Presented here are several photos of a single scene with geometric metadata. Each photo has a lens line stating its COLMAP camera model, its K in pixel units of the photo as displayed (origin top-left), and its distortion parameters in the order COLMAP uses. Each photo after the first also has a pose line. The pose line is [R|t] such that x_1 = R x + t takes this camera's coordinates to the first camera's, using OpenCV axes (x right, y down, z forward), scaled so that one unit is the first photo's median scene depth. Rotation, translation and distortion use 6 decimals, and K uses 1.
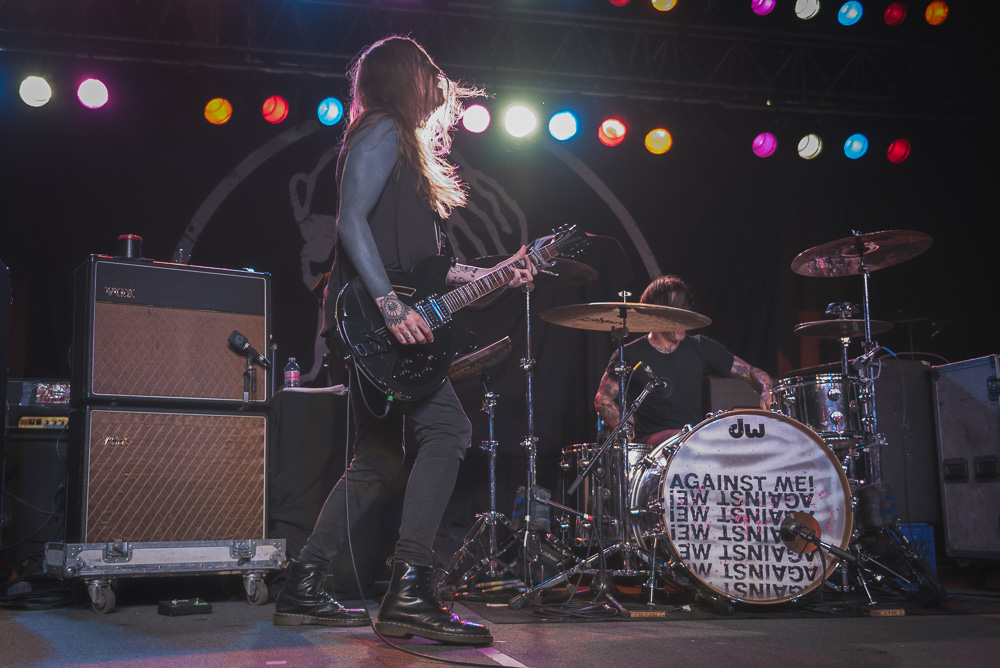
lens RADIAL K [[1085.8, 0, 442.5], [0, 1085.8, 334.1], [0, 0, 1]] dist [0.009653, 0.021670]
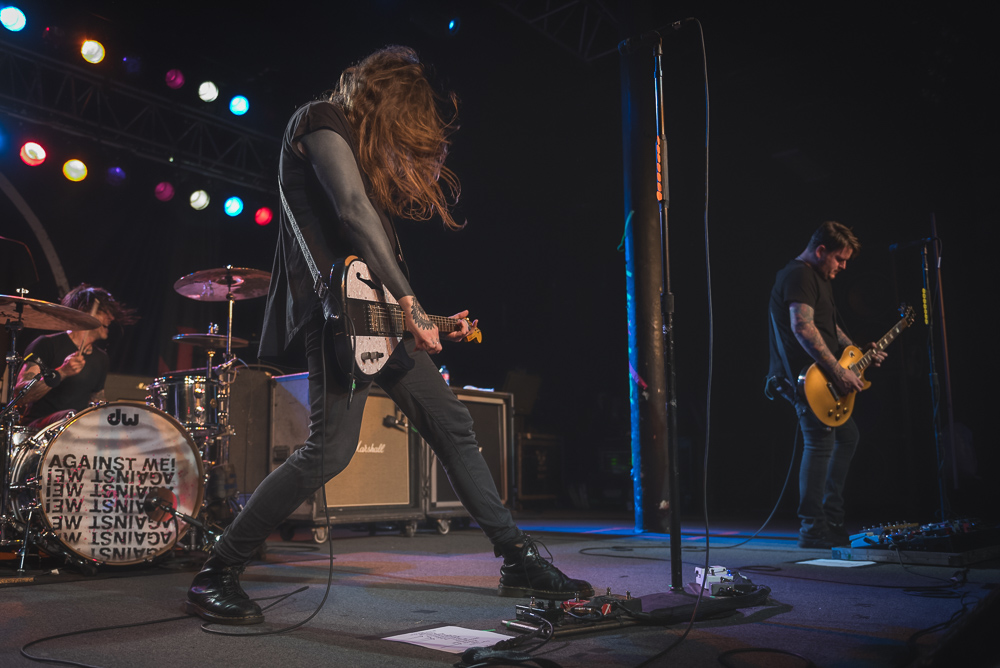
lens RADIAL K [[831.8, 0, 453.1], [0, 831.8, 368.4], [0, 0, 1]] dist [-0.035992, 0.000807]
pose [[0.799973, 0.078093, 0.594933, 0.028601], [-0.093639, 0.995595, -0.004774, 0.004841], [-0.592685, -0.051890, 0.803761, 0.070925]]
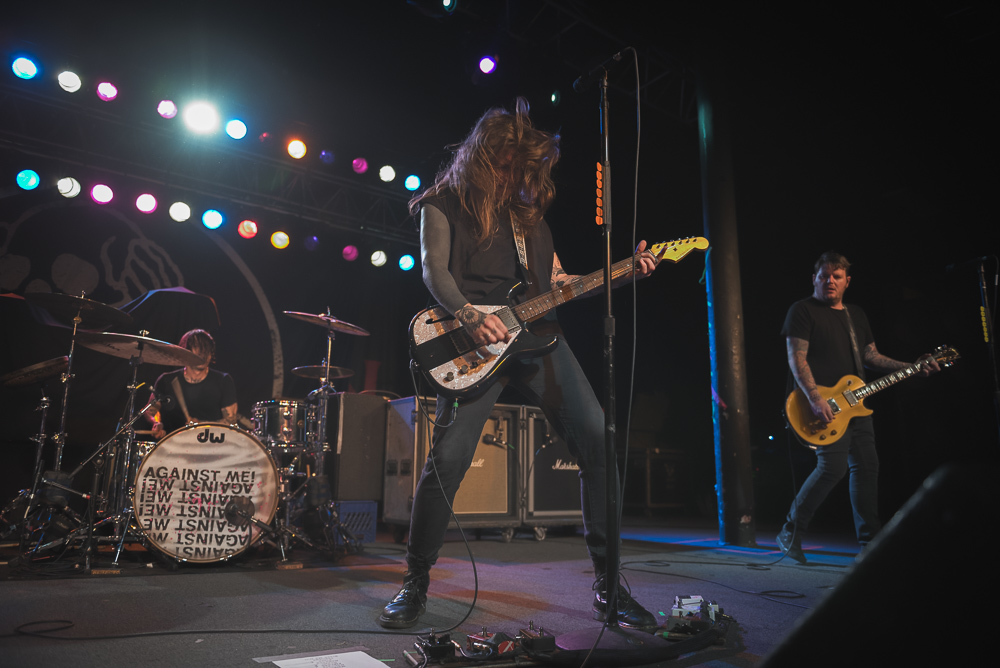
lens RADIAL K [[676.5, 0, 500.0], [0, 676.5, 334.0], [0, 0, 1]] dist [-0.053083, -0.001351]
pose [[0.906703, 0.105375, 0.408394, 0.254493], [-0.083774, 0.993989, -0.070481, -0.014822], [-0.413366, 0.029693, 0.910081, 0.054989]]
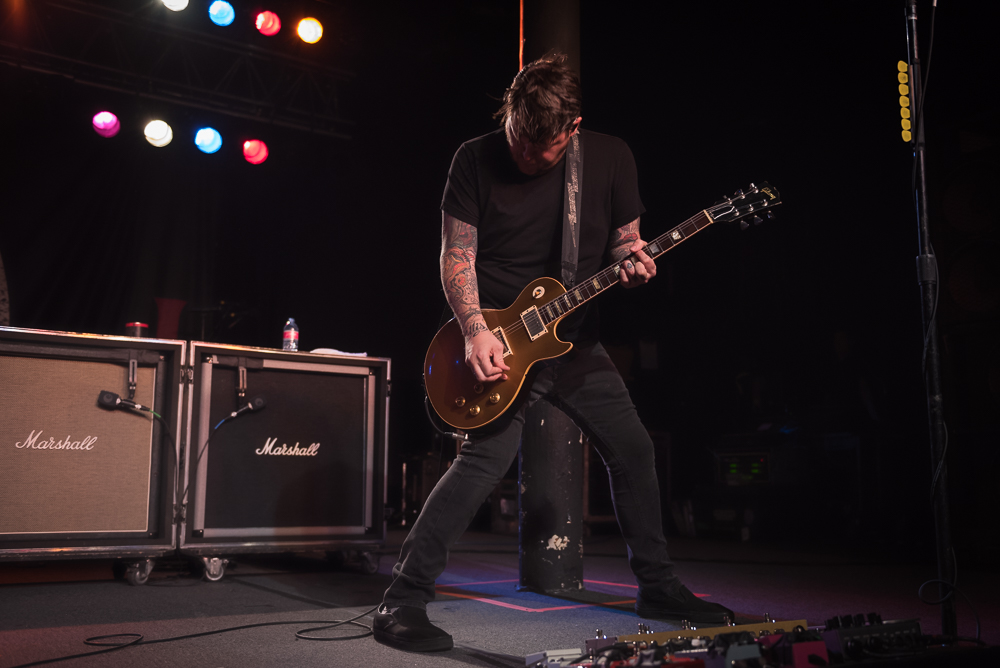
lens RADIAL K [[920.9, 0, 528.6], [0, 920.9, 361.6], [0, 0, 1]] dist [-0.002340, -0.008391]
pose [[0.925777, 0.058240, 0.373558, 0.844152], [-0.067034, 0.997695, 0.010581, 0.014994], [-0.372080, -0.034837, 0.927547, 0.179898]]
